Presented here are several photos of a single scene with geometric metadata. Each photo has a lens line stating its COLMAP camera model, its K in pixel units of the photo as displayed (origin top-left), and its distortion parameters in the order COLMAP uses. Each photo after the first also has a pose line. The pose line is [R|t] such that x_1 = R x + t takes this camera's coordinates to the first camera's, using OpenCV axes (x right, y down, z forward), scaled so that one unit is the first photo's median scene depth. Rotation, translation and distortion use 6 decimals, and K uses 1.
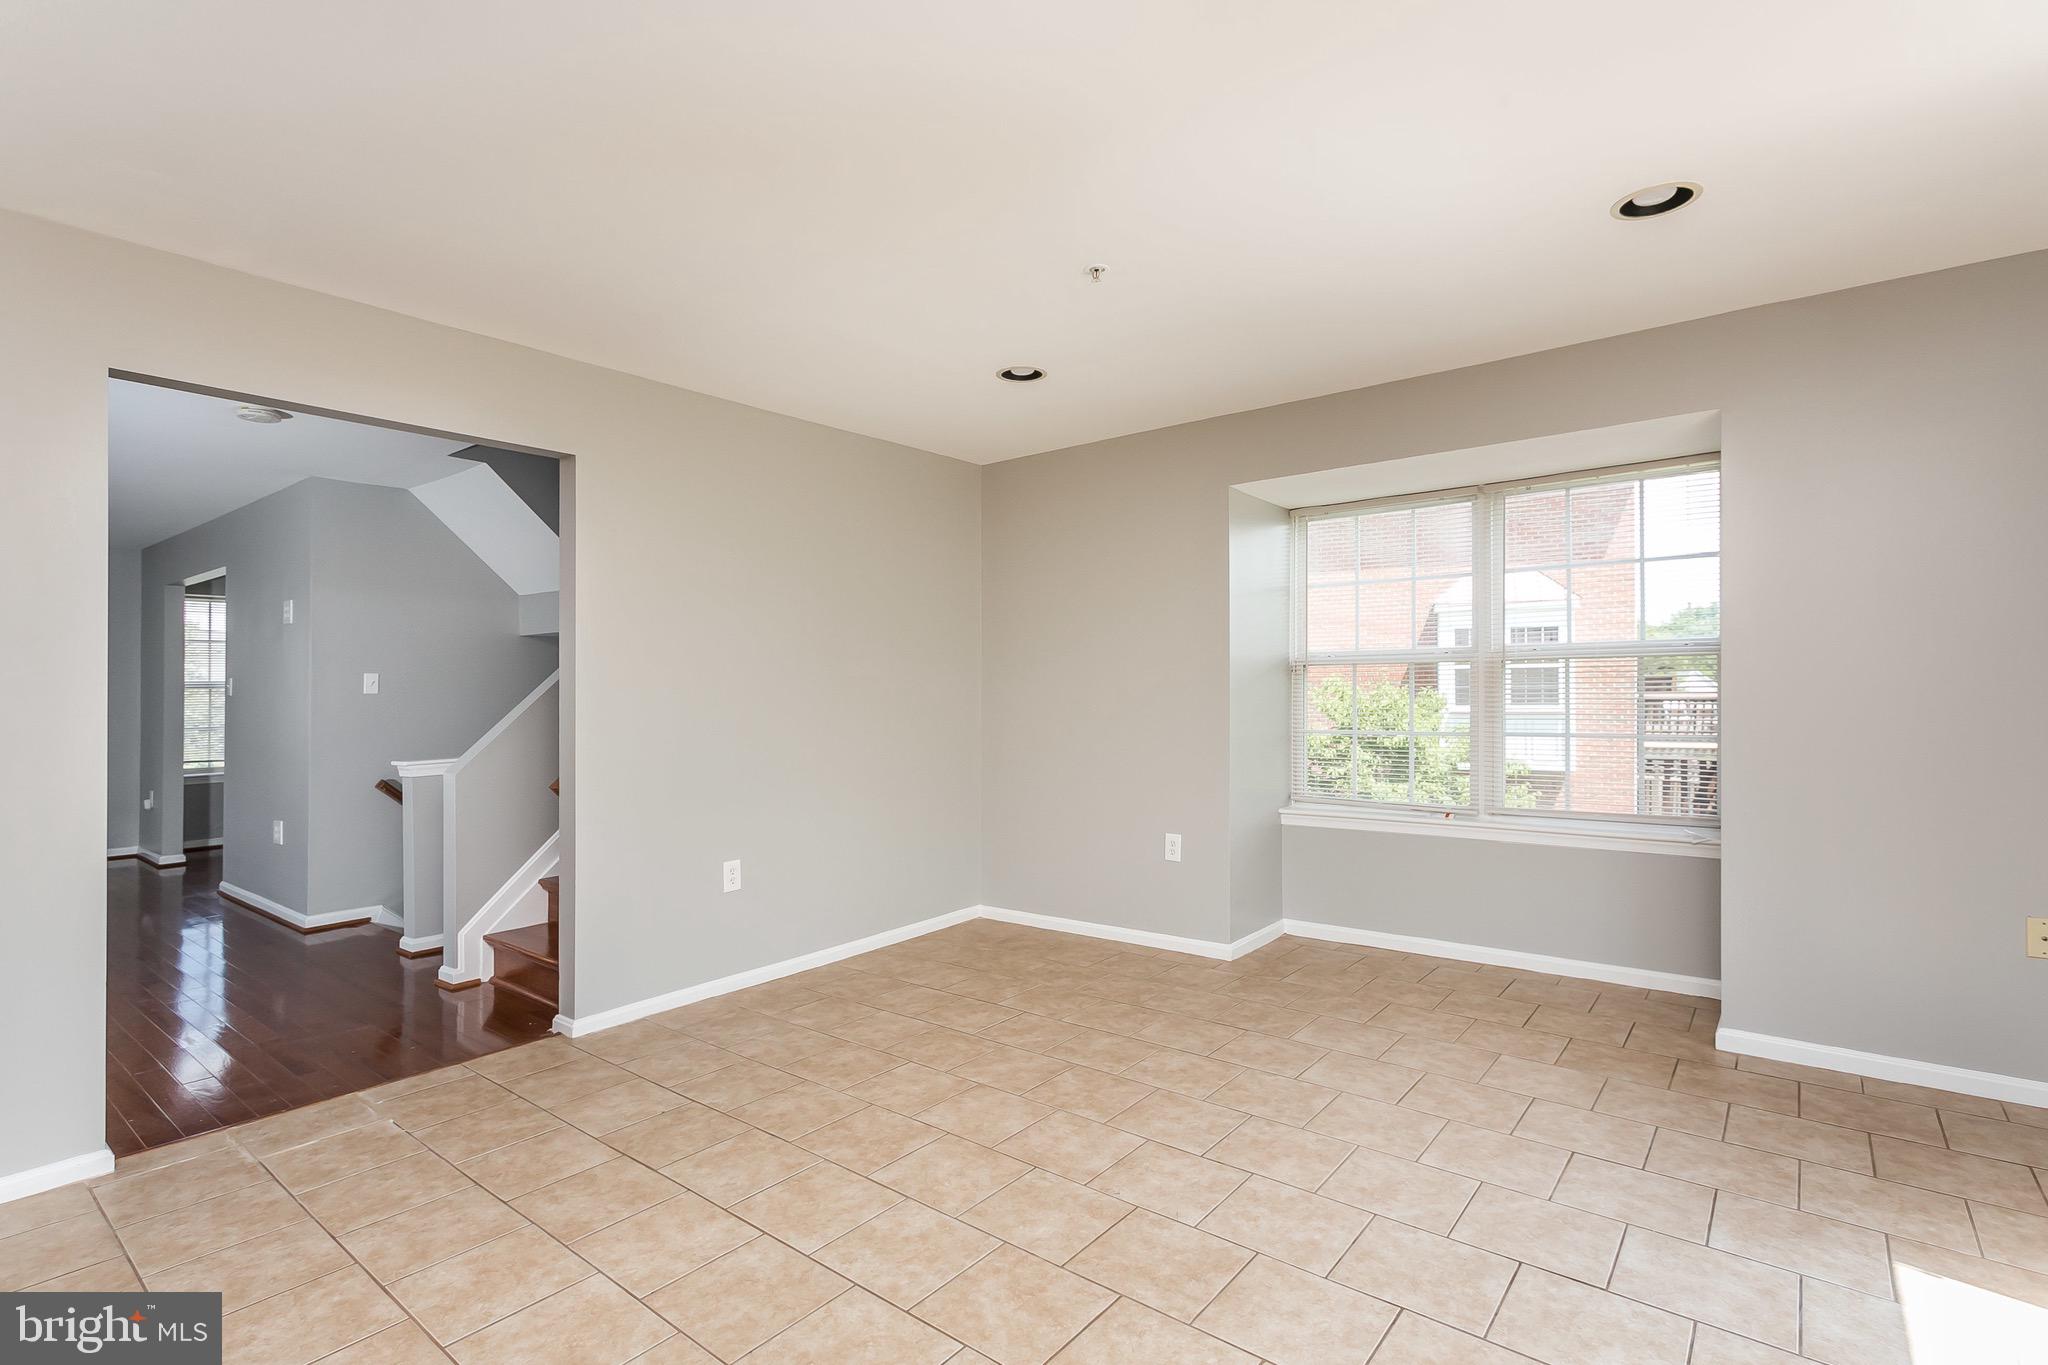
lens RADIAL K [[965.4, 0, 1016.6], [0, 965.4, 681.4], [0, 0, 1]] dist [-0.001265, 0.000500]
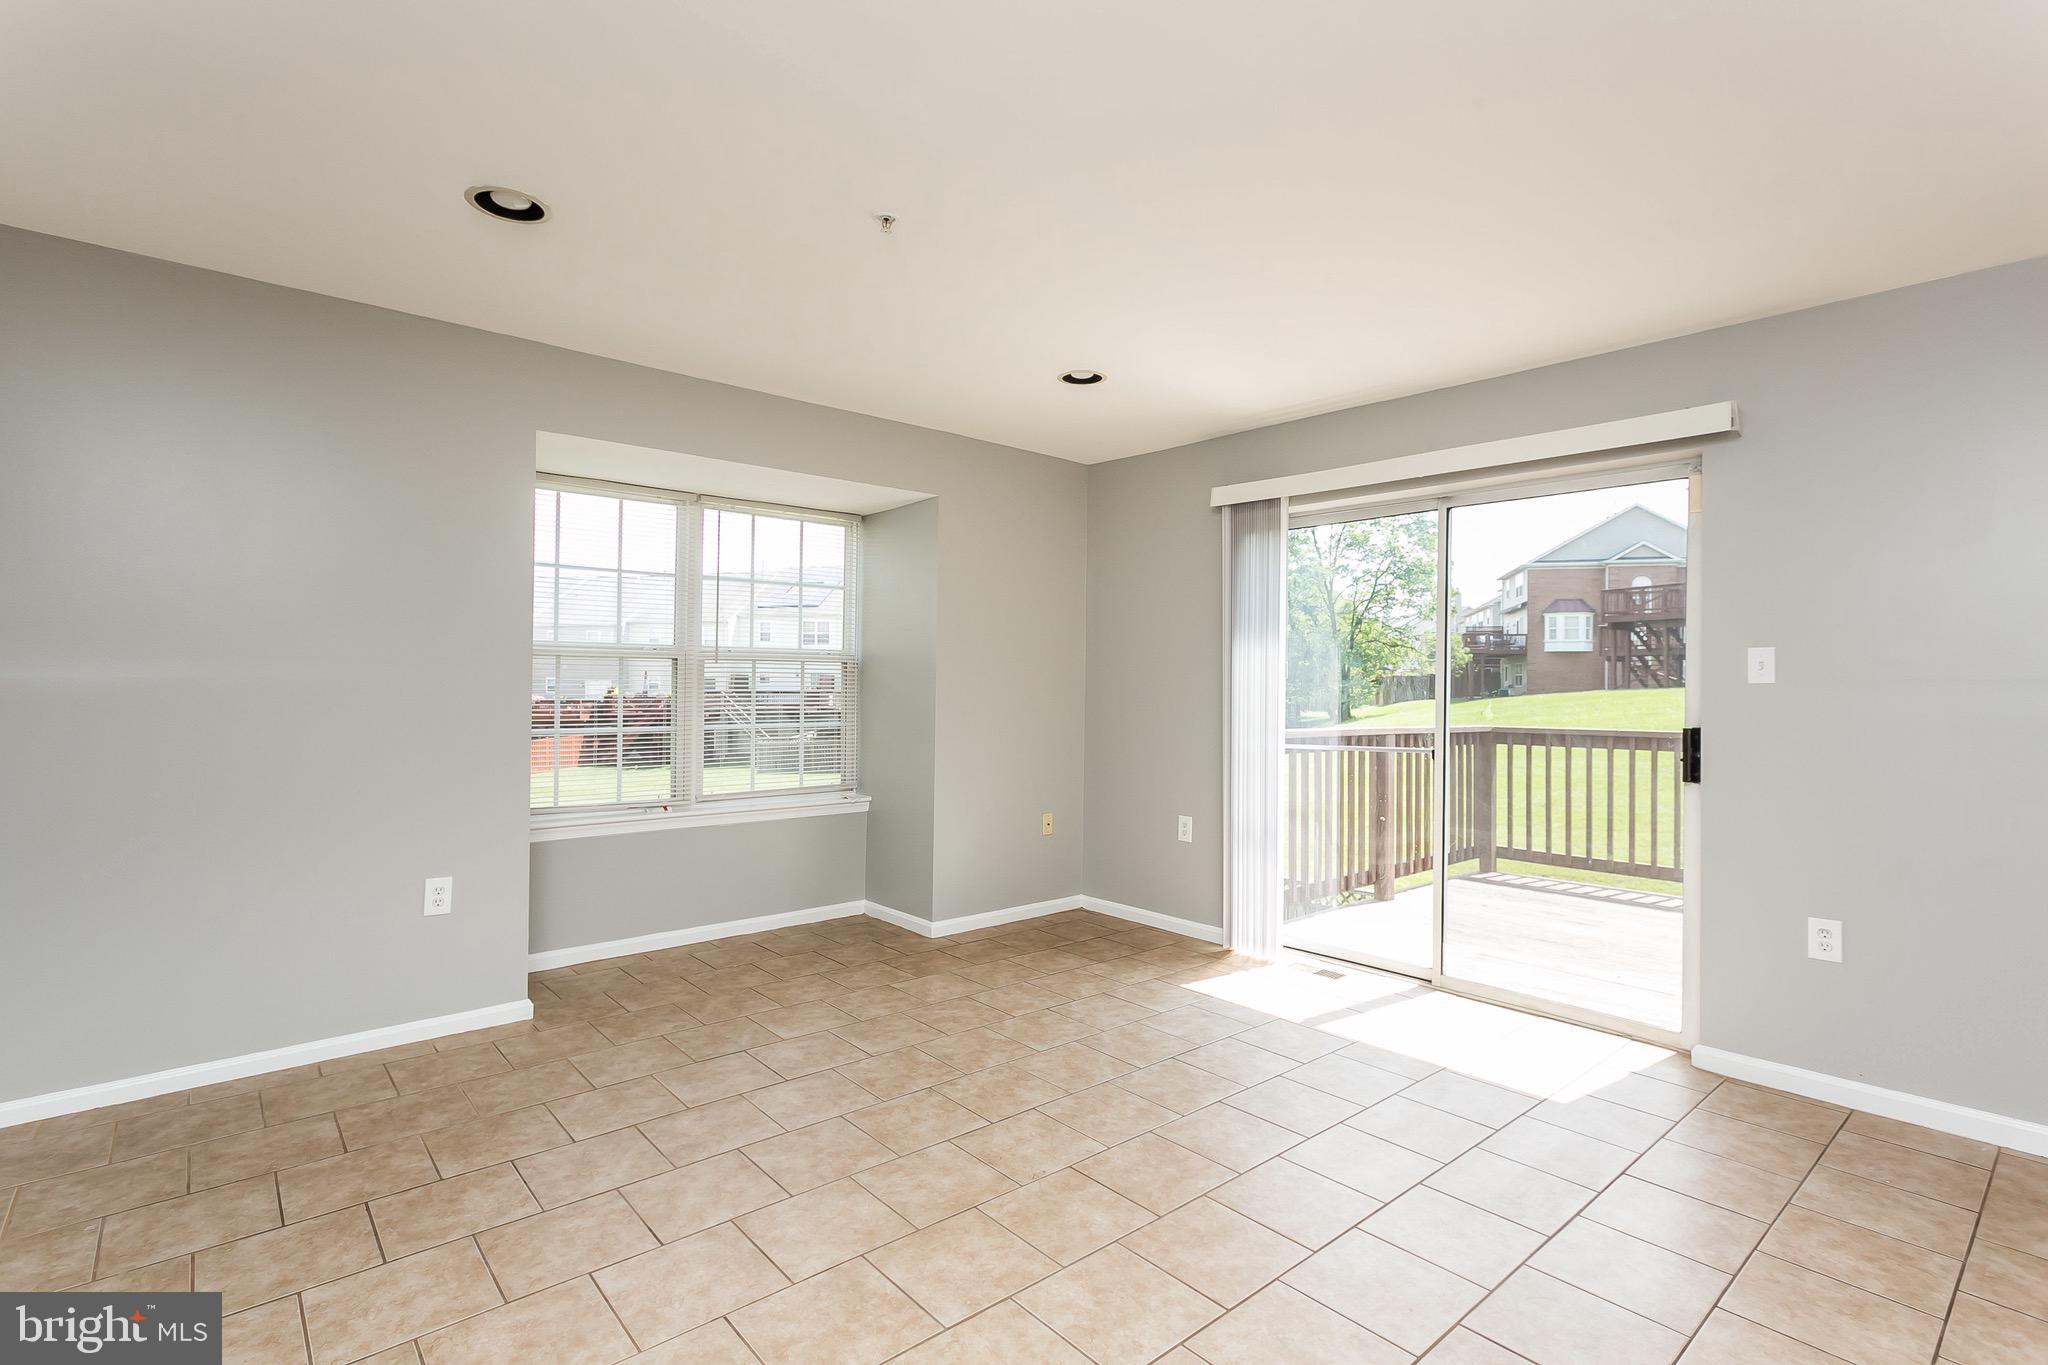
lens RADIAL K [[965.4, 0, 1016.6], [0, 965.4, 681.4], [0, 0, 1]] dist [-0.001265, 0.000500]
pose [[0.182346, 0.016128, 0.983102, -0.679585], [-0.021454, 0.999693, -0.012421, 0.012214], [-0.983000, -0.018826, 0.182636, 0.620670]]
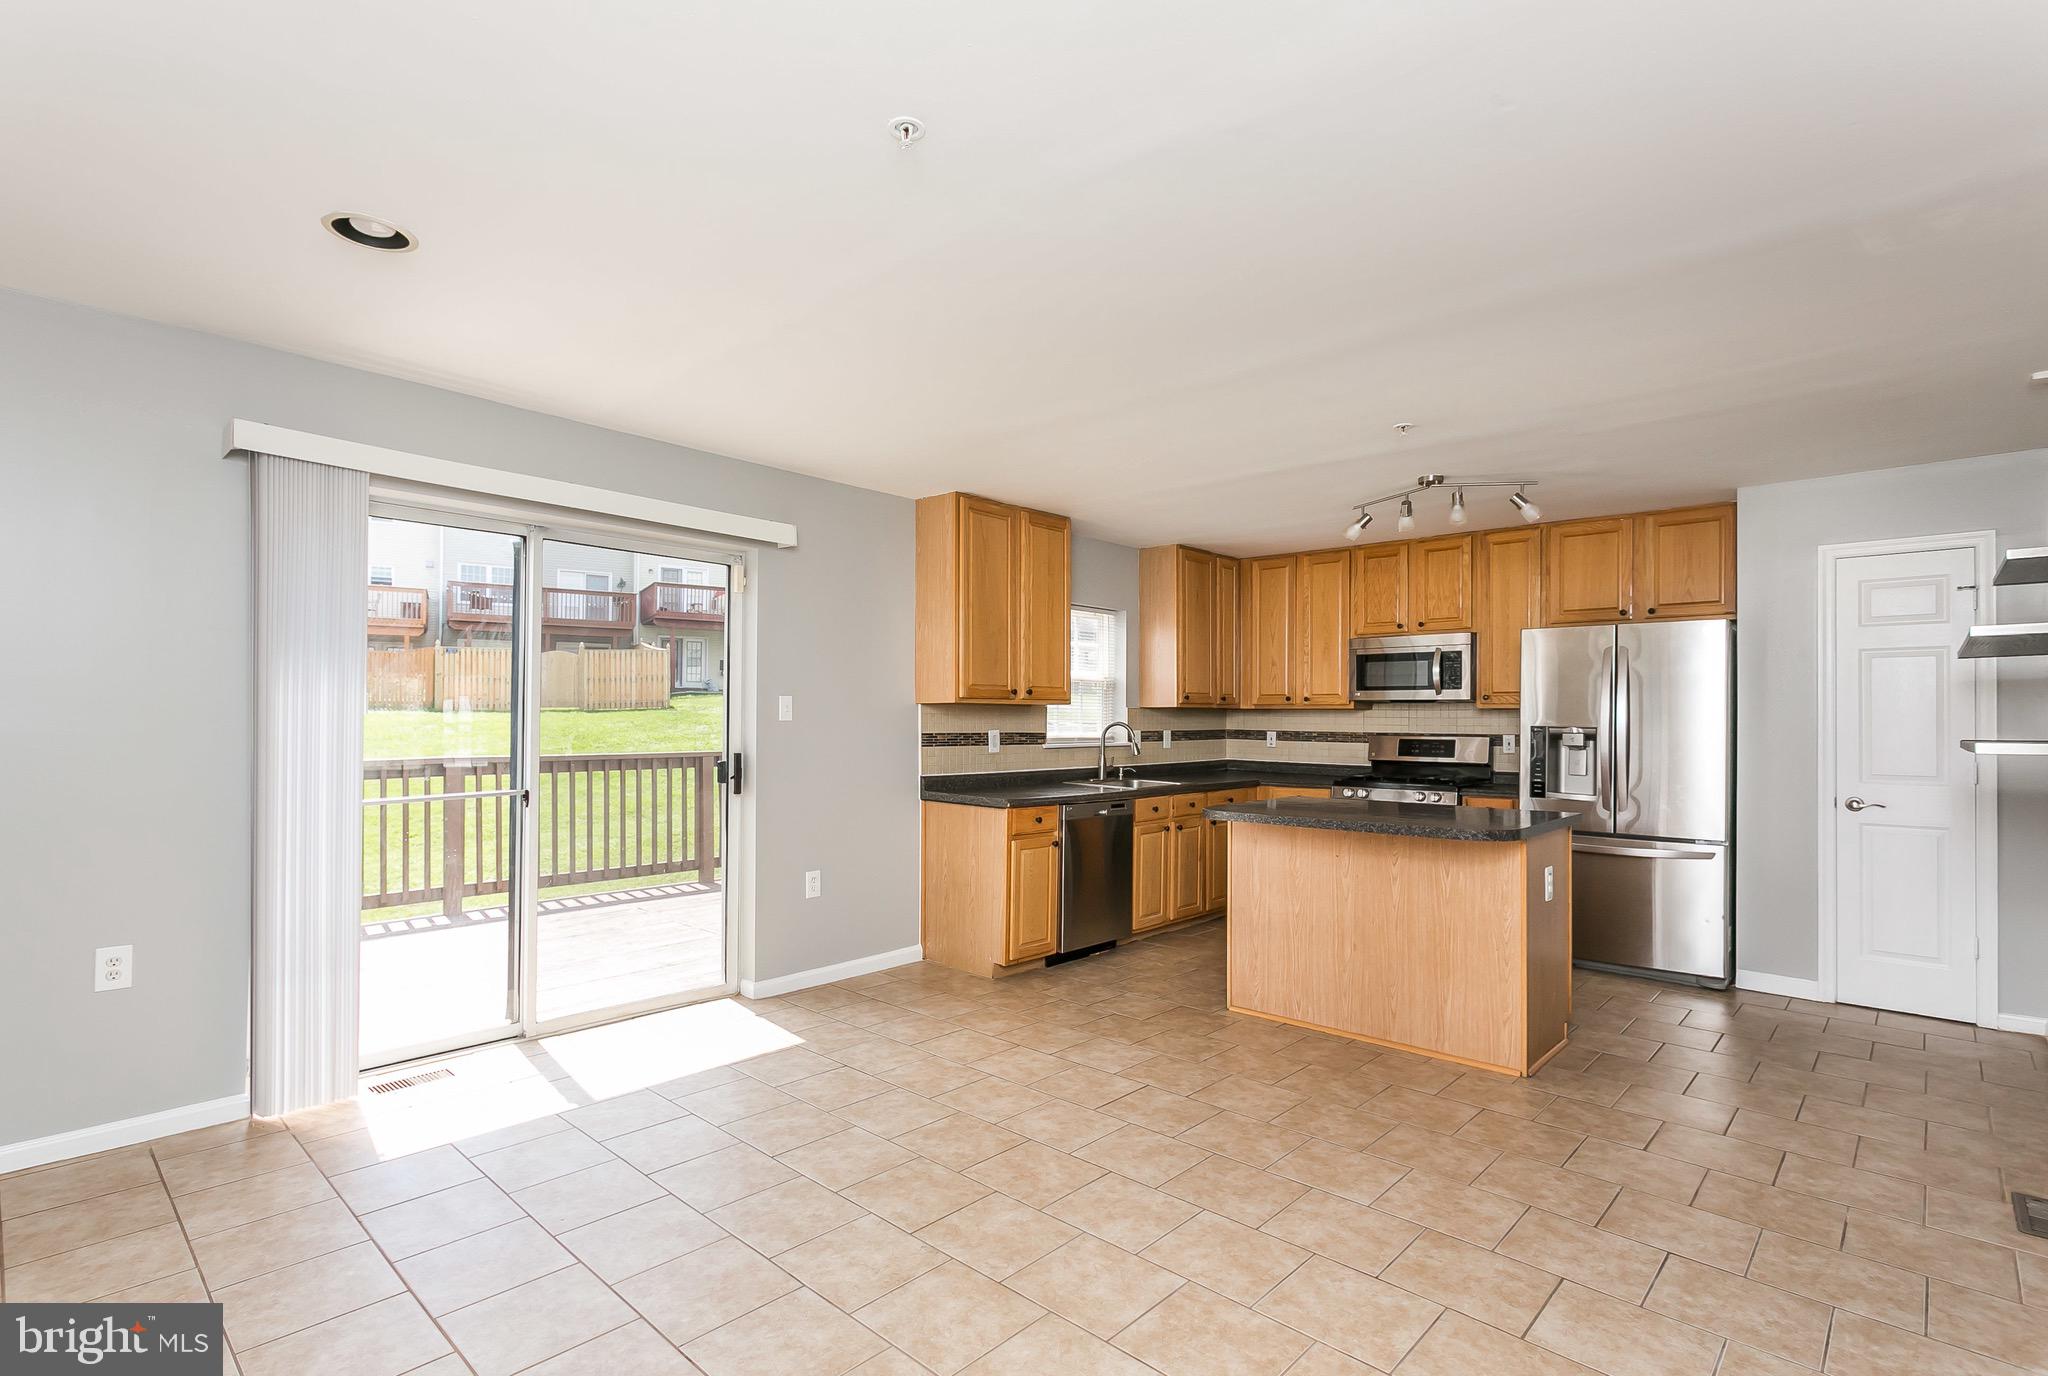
lens RADIAL K [[982.3, 0, 1019.9], [0, 982.3, 709.3], [0, 0, 1]] dist [-0.000361, -0.000138]
pose [[-0.997634, 0.002300, 0.068708, -0.047425], [0.000902, 0.999792, -0.020378, -0.000275], [-0.068741, -0.020268, -0.997429, 1.468810]]
